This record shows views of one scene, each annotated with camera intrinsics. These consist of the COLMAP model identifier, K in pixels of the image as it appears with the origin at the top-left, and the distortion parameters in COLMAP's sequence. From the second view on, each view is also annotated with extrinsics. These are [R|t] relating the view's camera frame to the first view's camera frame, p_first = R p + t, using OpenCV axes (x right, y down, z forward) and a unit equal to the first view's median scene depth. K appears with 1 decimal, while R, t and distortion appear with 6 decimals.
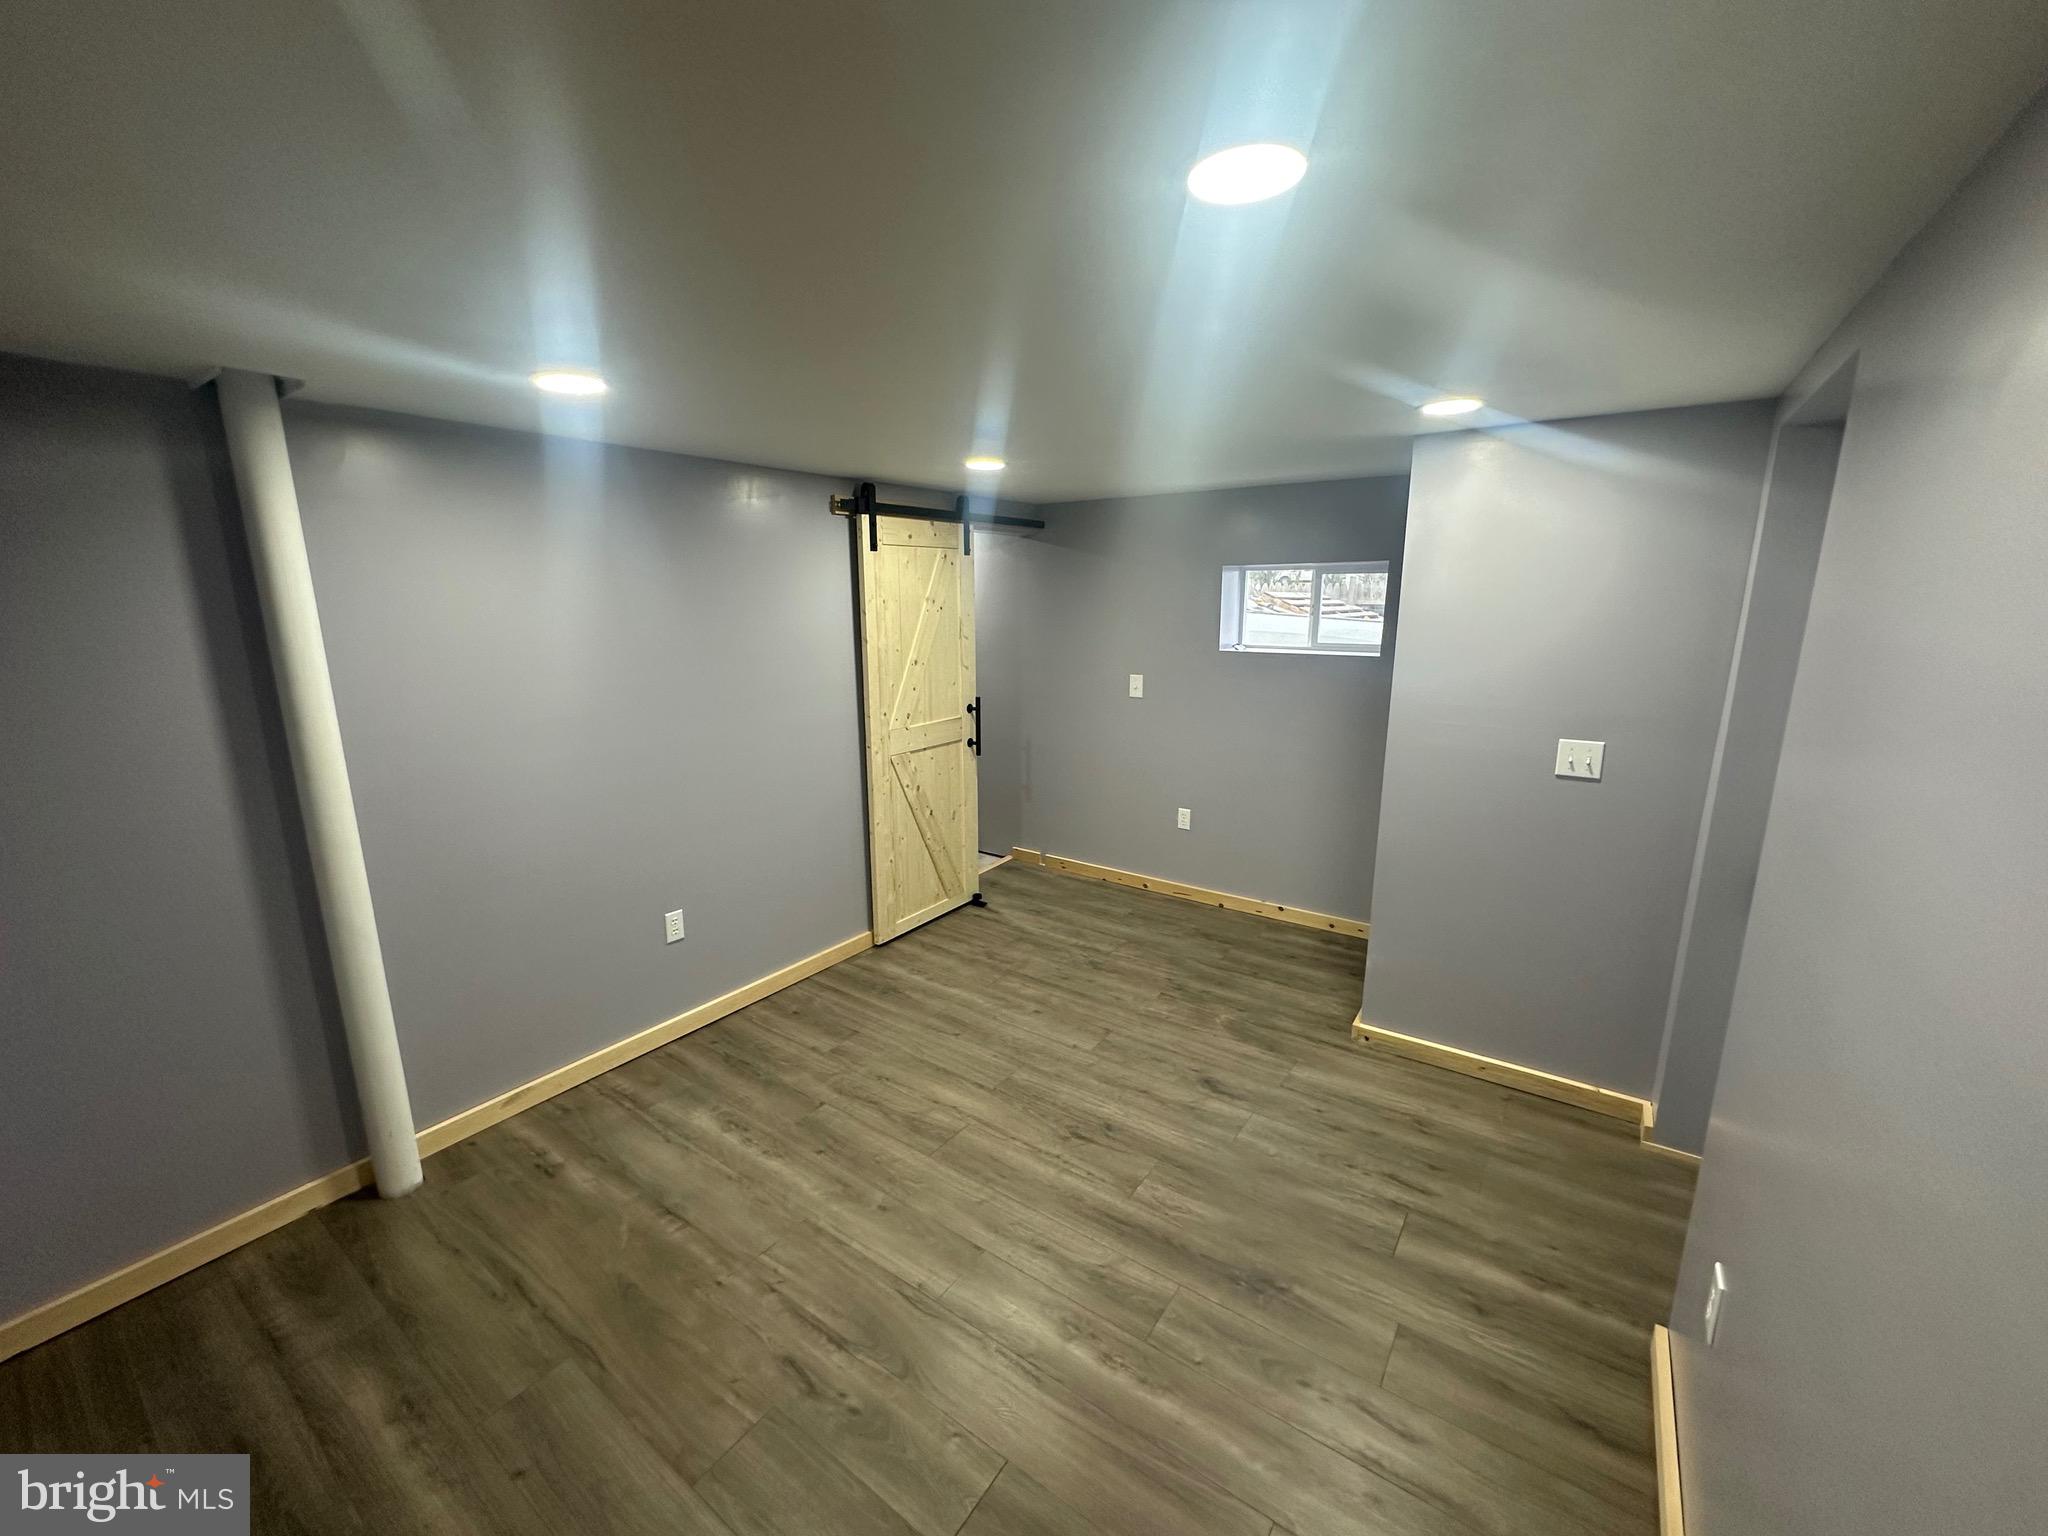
lens RADIAL K [[810.5, 0, 1025.8], [0, 810.5, 768.1], [0, 0, 1]] dist [-0.002428, -0.000323]
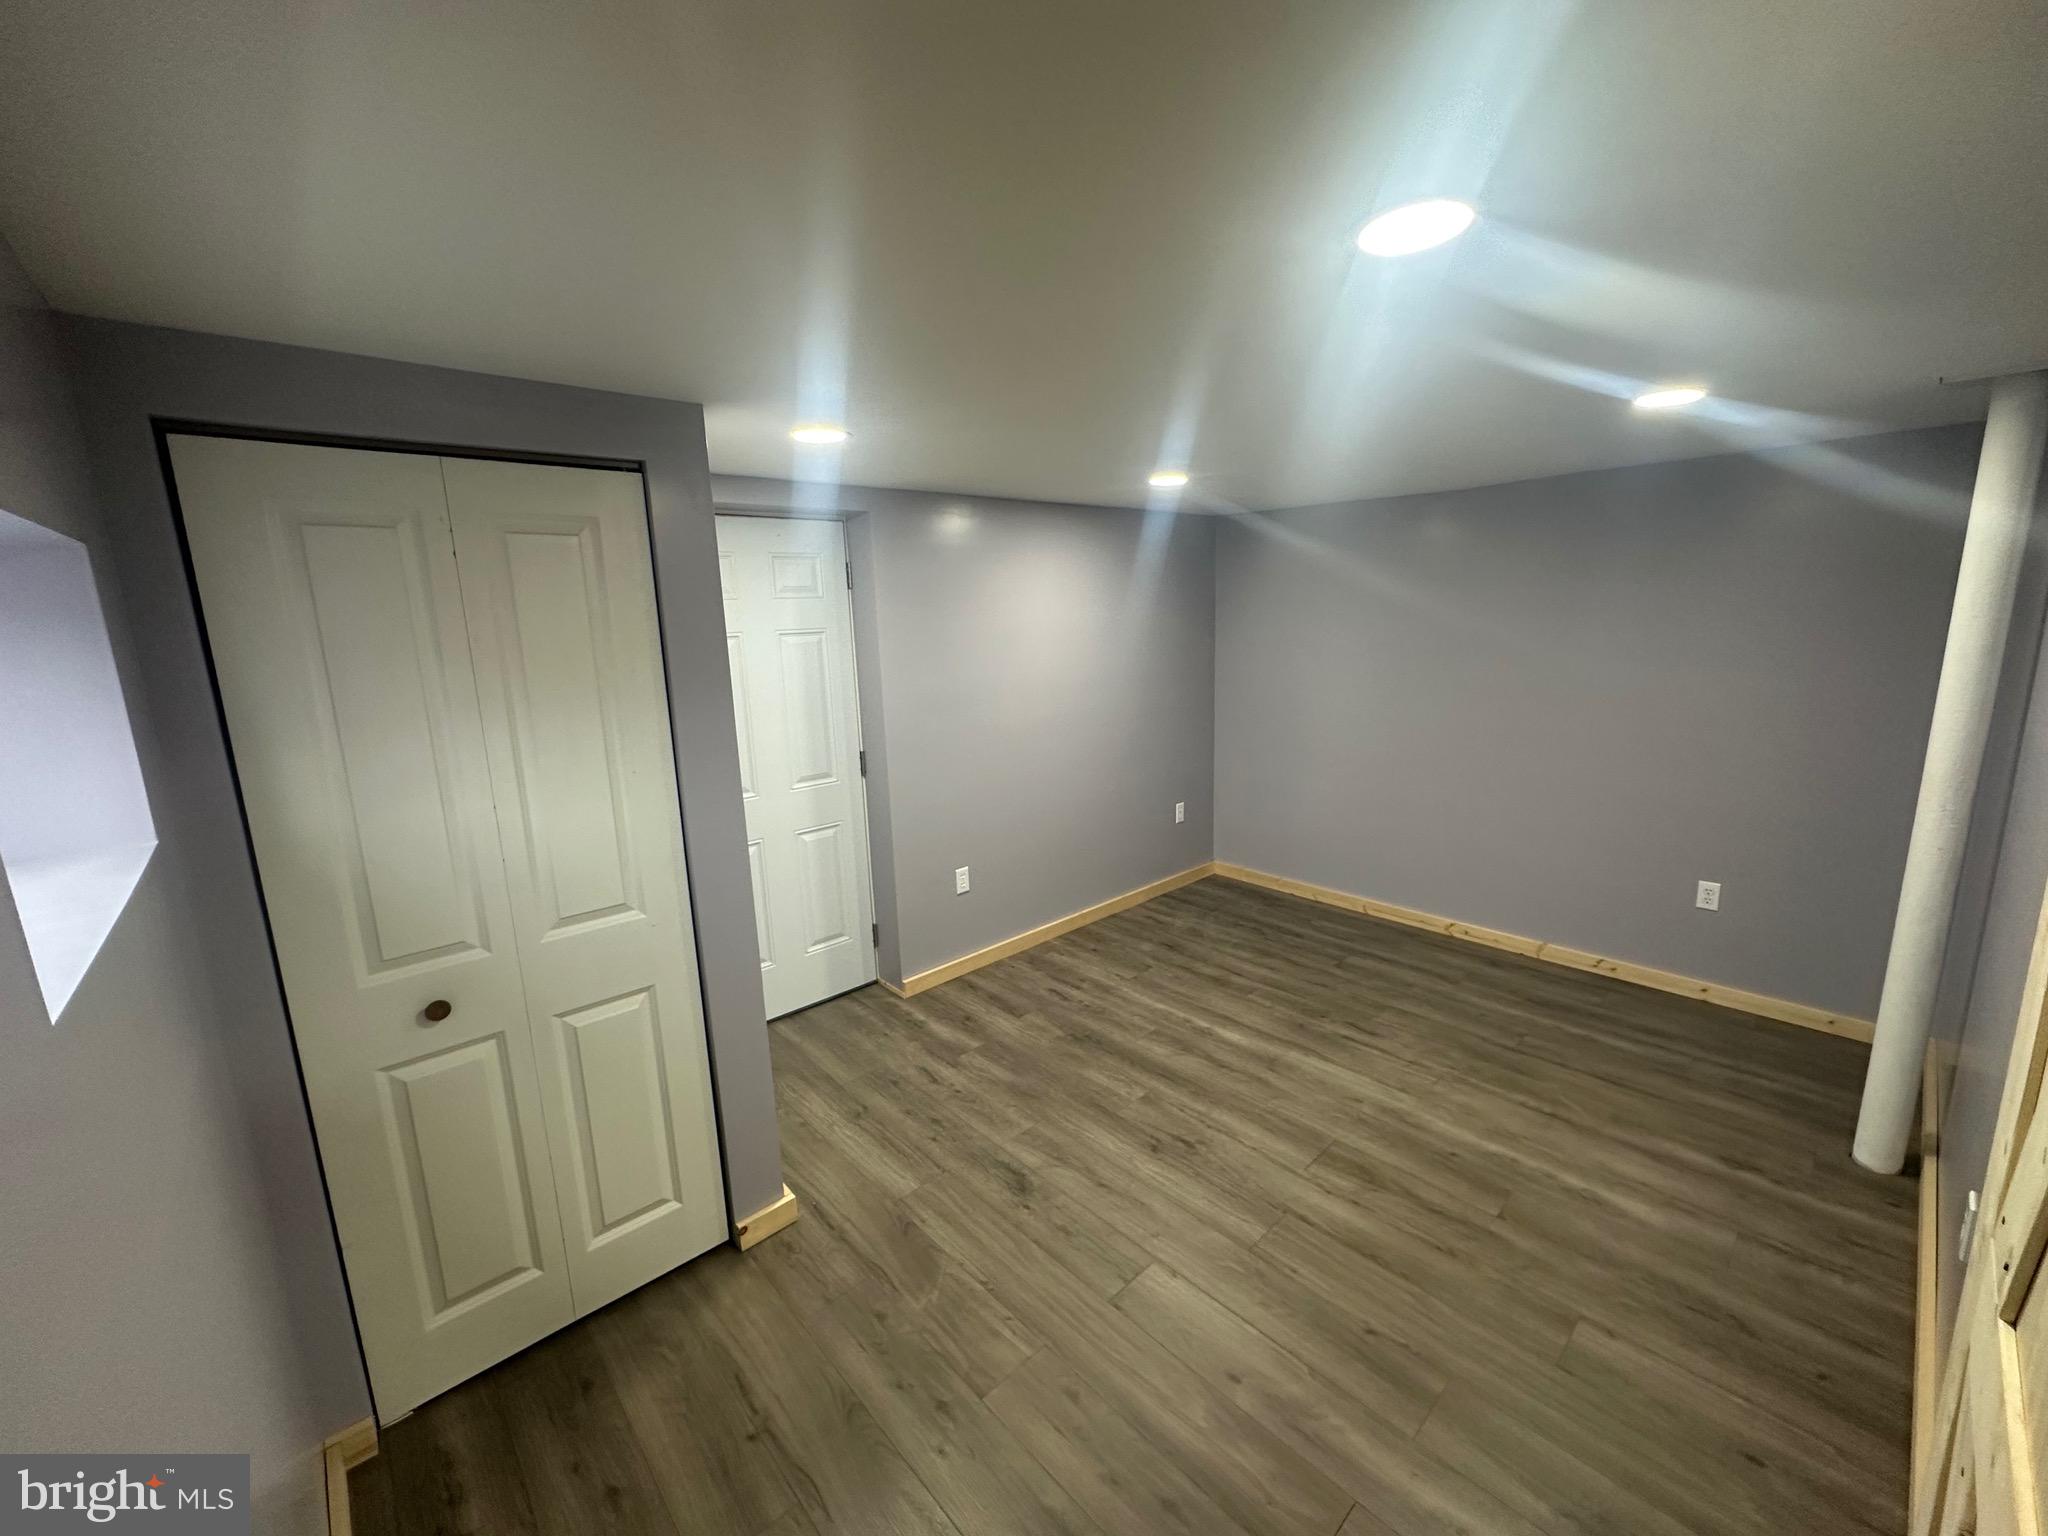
lens RADIAL K [[810.5, 0, 1025.8], [0, 810.5, 768.1], [0, 0, 1]] dist [-0.002428, -0.000323]
pose [[-0.976400, -0.003744, 0.215937, 0.045615], [0.082808, 0.916944, 0.390329, -0.386057], [-0.199463, 0.398999, -0.894994, 1.779474]]
